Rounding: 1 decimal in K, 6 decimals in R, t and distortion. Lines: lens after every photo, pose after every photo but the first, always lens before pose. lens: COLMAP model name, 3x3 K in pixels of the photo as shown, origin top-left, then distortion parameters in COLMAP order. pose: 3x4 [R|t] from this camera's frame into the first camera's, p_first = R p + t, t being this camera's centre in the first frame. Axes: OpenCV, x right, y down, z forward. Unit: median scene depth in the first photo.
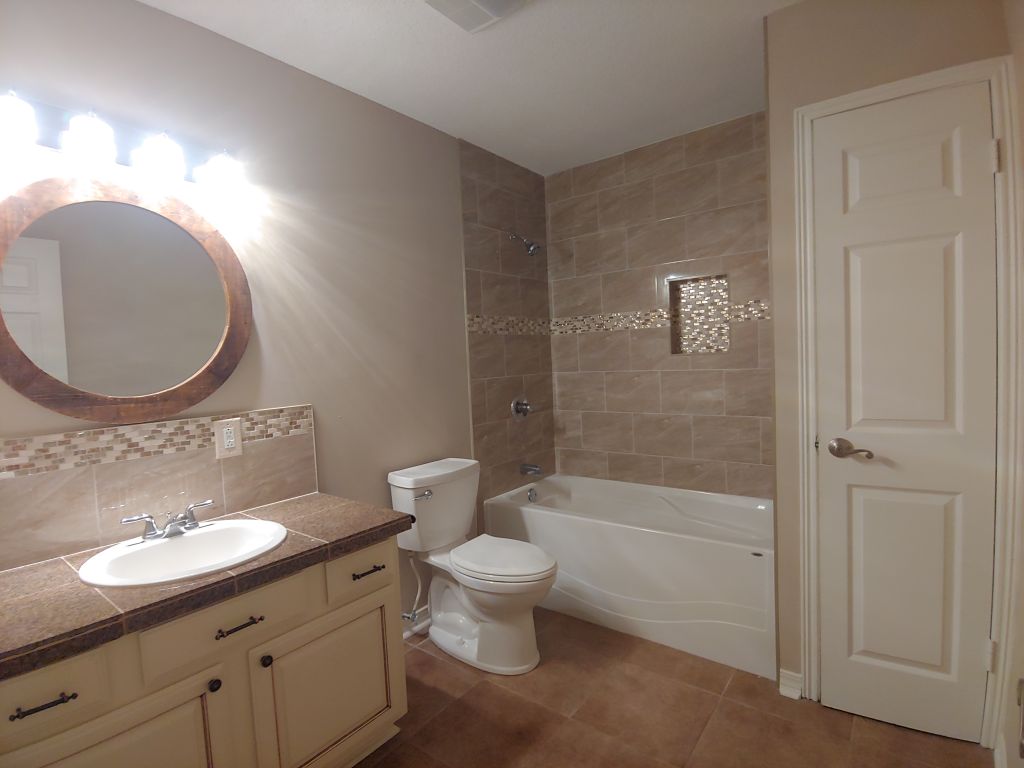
lens RADIAL K [[515.9, 0, 512.0], [0, 515.9, 384.0], [0, 0, 1]] dist [-0.014162, -0.002420]
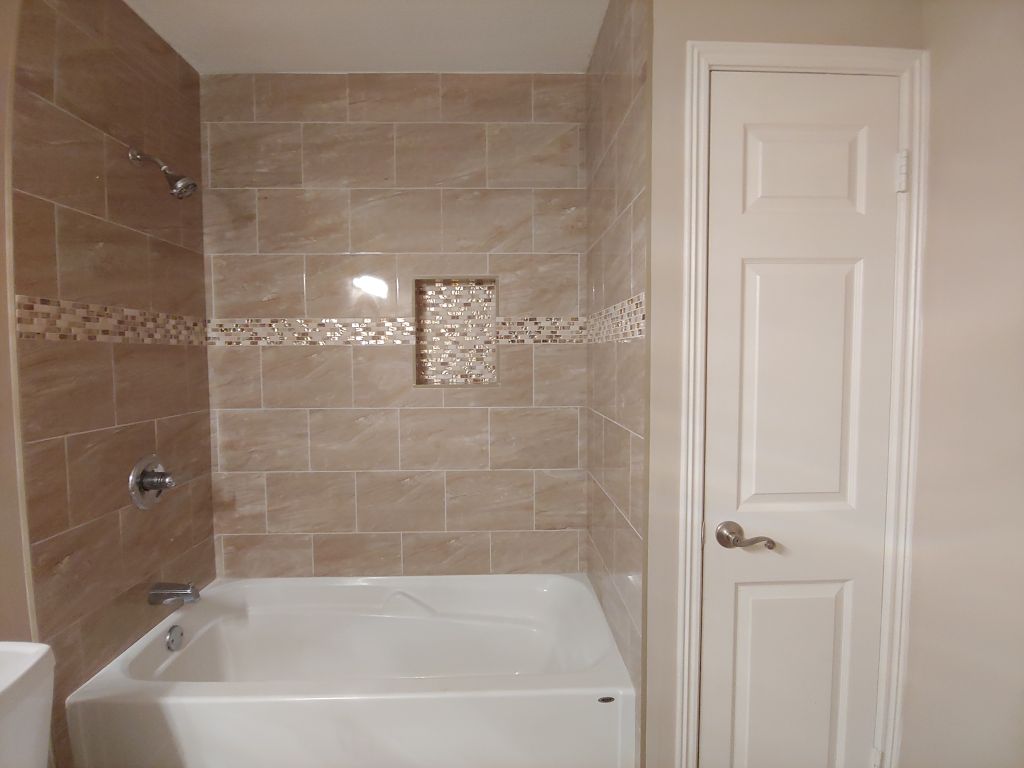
lens RADIAL K [[515.9, 0, 512.0], [0, 515.9, 384.0], [0, 0, 1]] dist [-0.014162, -0.002420]
pose [[0.772679, 0.004256, 0.634782, -0.030845], [0.005605, 0.999893, -0.013526, -0.046491], [-0.634772, 0.014009, 0.772572, 0.366389]]
